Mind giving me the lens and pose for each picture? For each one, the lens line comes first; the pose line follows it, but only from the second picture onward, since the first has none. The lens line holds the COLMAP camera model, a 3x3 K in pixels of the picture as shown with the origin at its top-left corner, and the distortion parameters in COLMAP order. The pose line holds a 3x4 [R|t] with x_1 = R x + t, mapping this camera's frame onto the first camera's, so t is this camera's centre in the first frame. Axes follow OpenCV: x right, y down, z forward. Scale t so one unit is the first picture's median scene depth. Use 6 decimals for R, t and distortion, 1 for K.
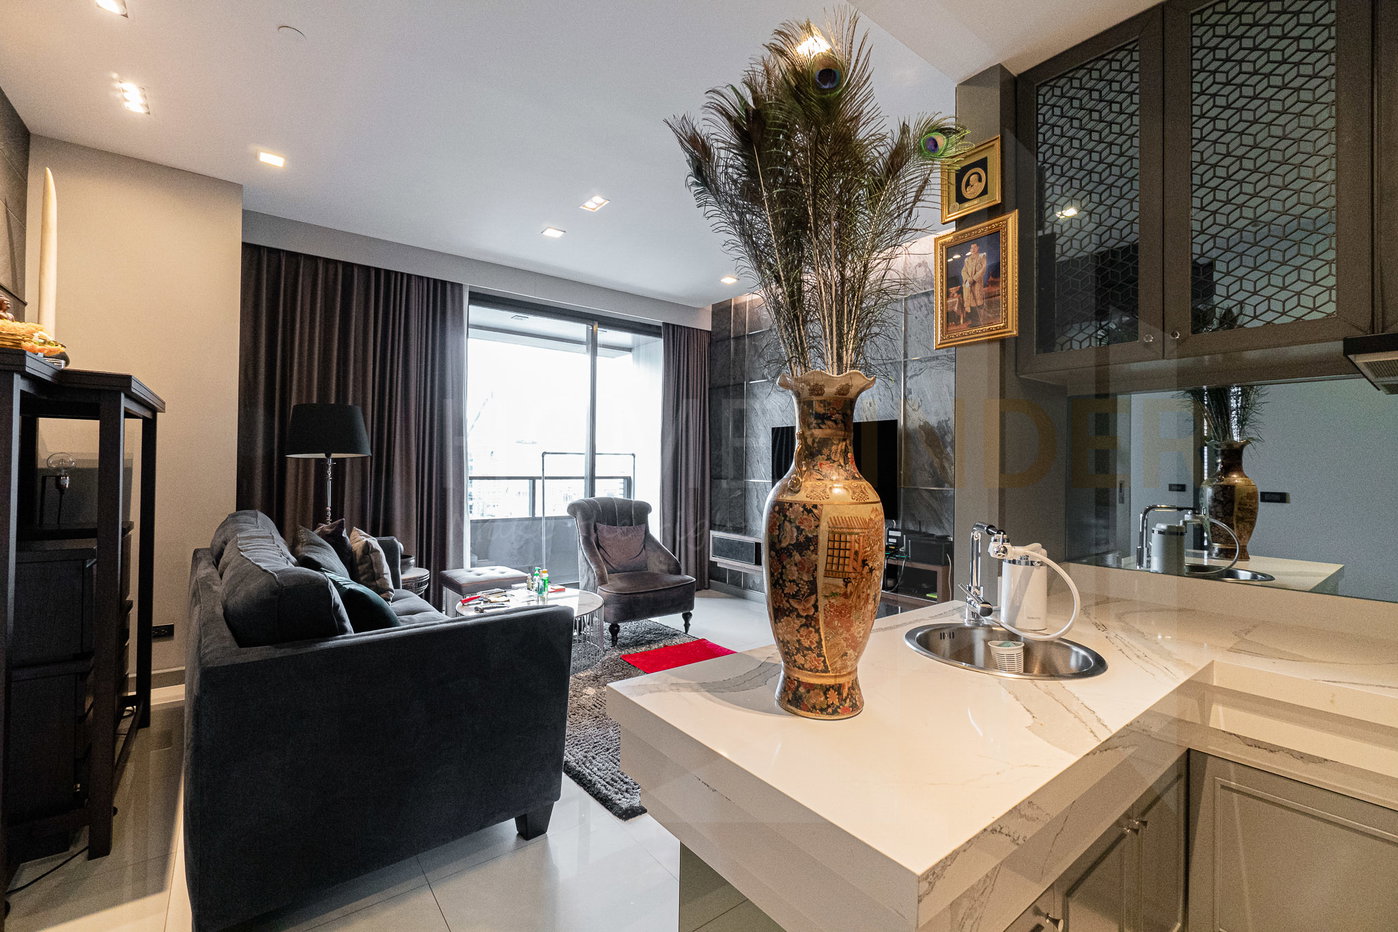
lens RADIAL K [[593.8, 0, 688.0], [0, 593.8, 459.9], [0, 0, 1]] dist [-0.000426, -0.000062]
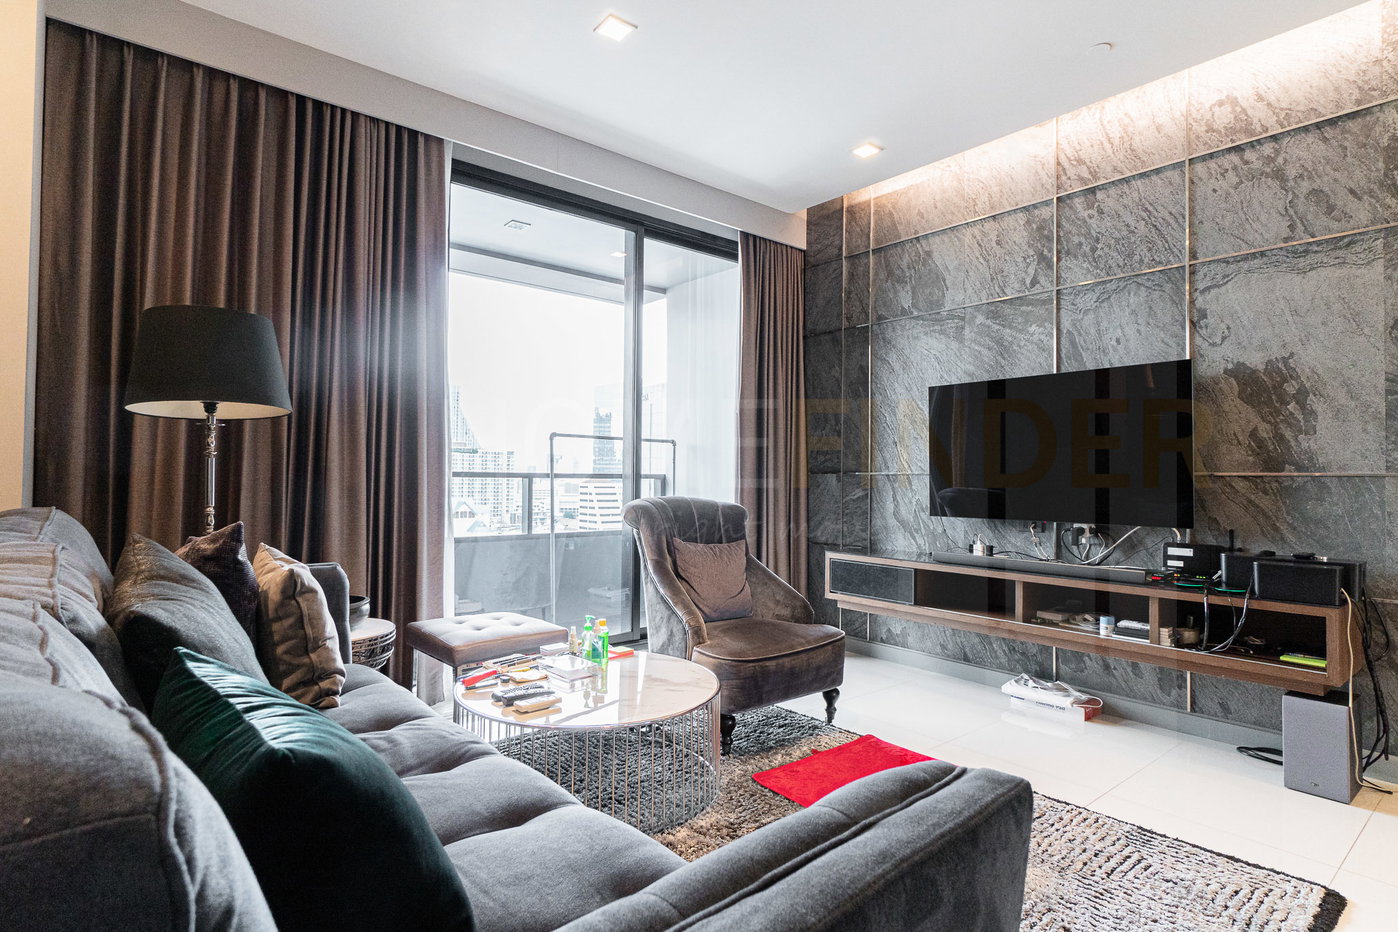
lens RADIAL K [[726.6, 0, 691.4], [0, 726.6, 460.5], [0, 0, 1]] dist [0.001283, 0.000396]
pose [[0.999447, -0.003136, 0.033114, -0.173235], [0.003593, 0.999899, -0.013753, 0.042087], [-0.033067, 0.013865, 0.999357, 0.294979]]
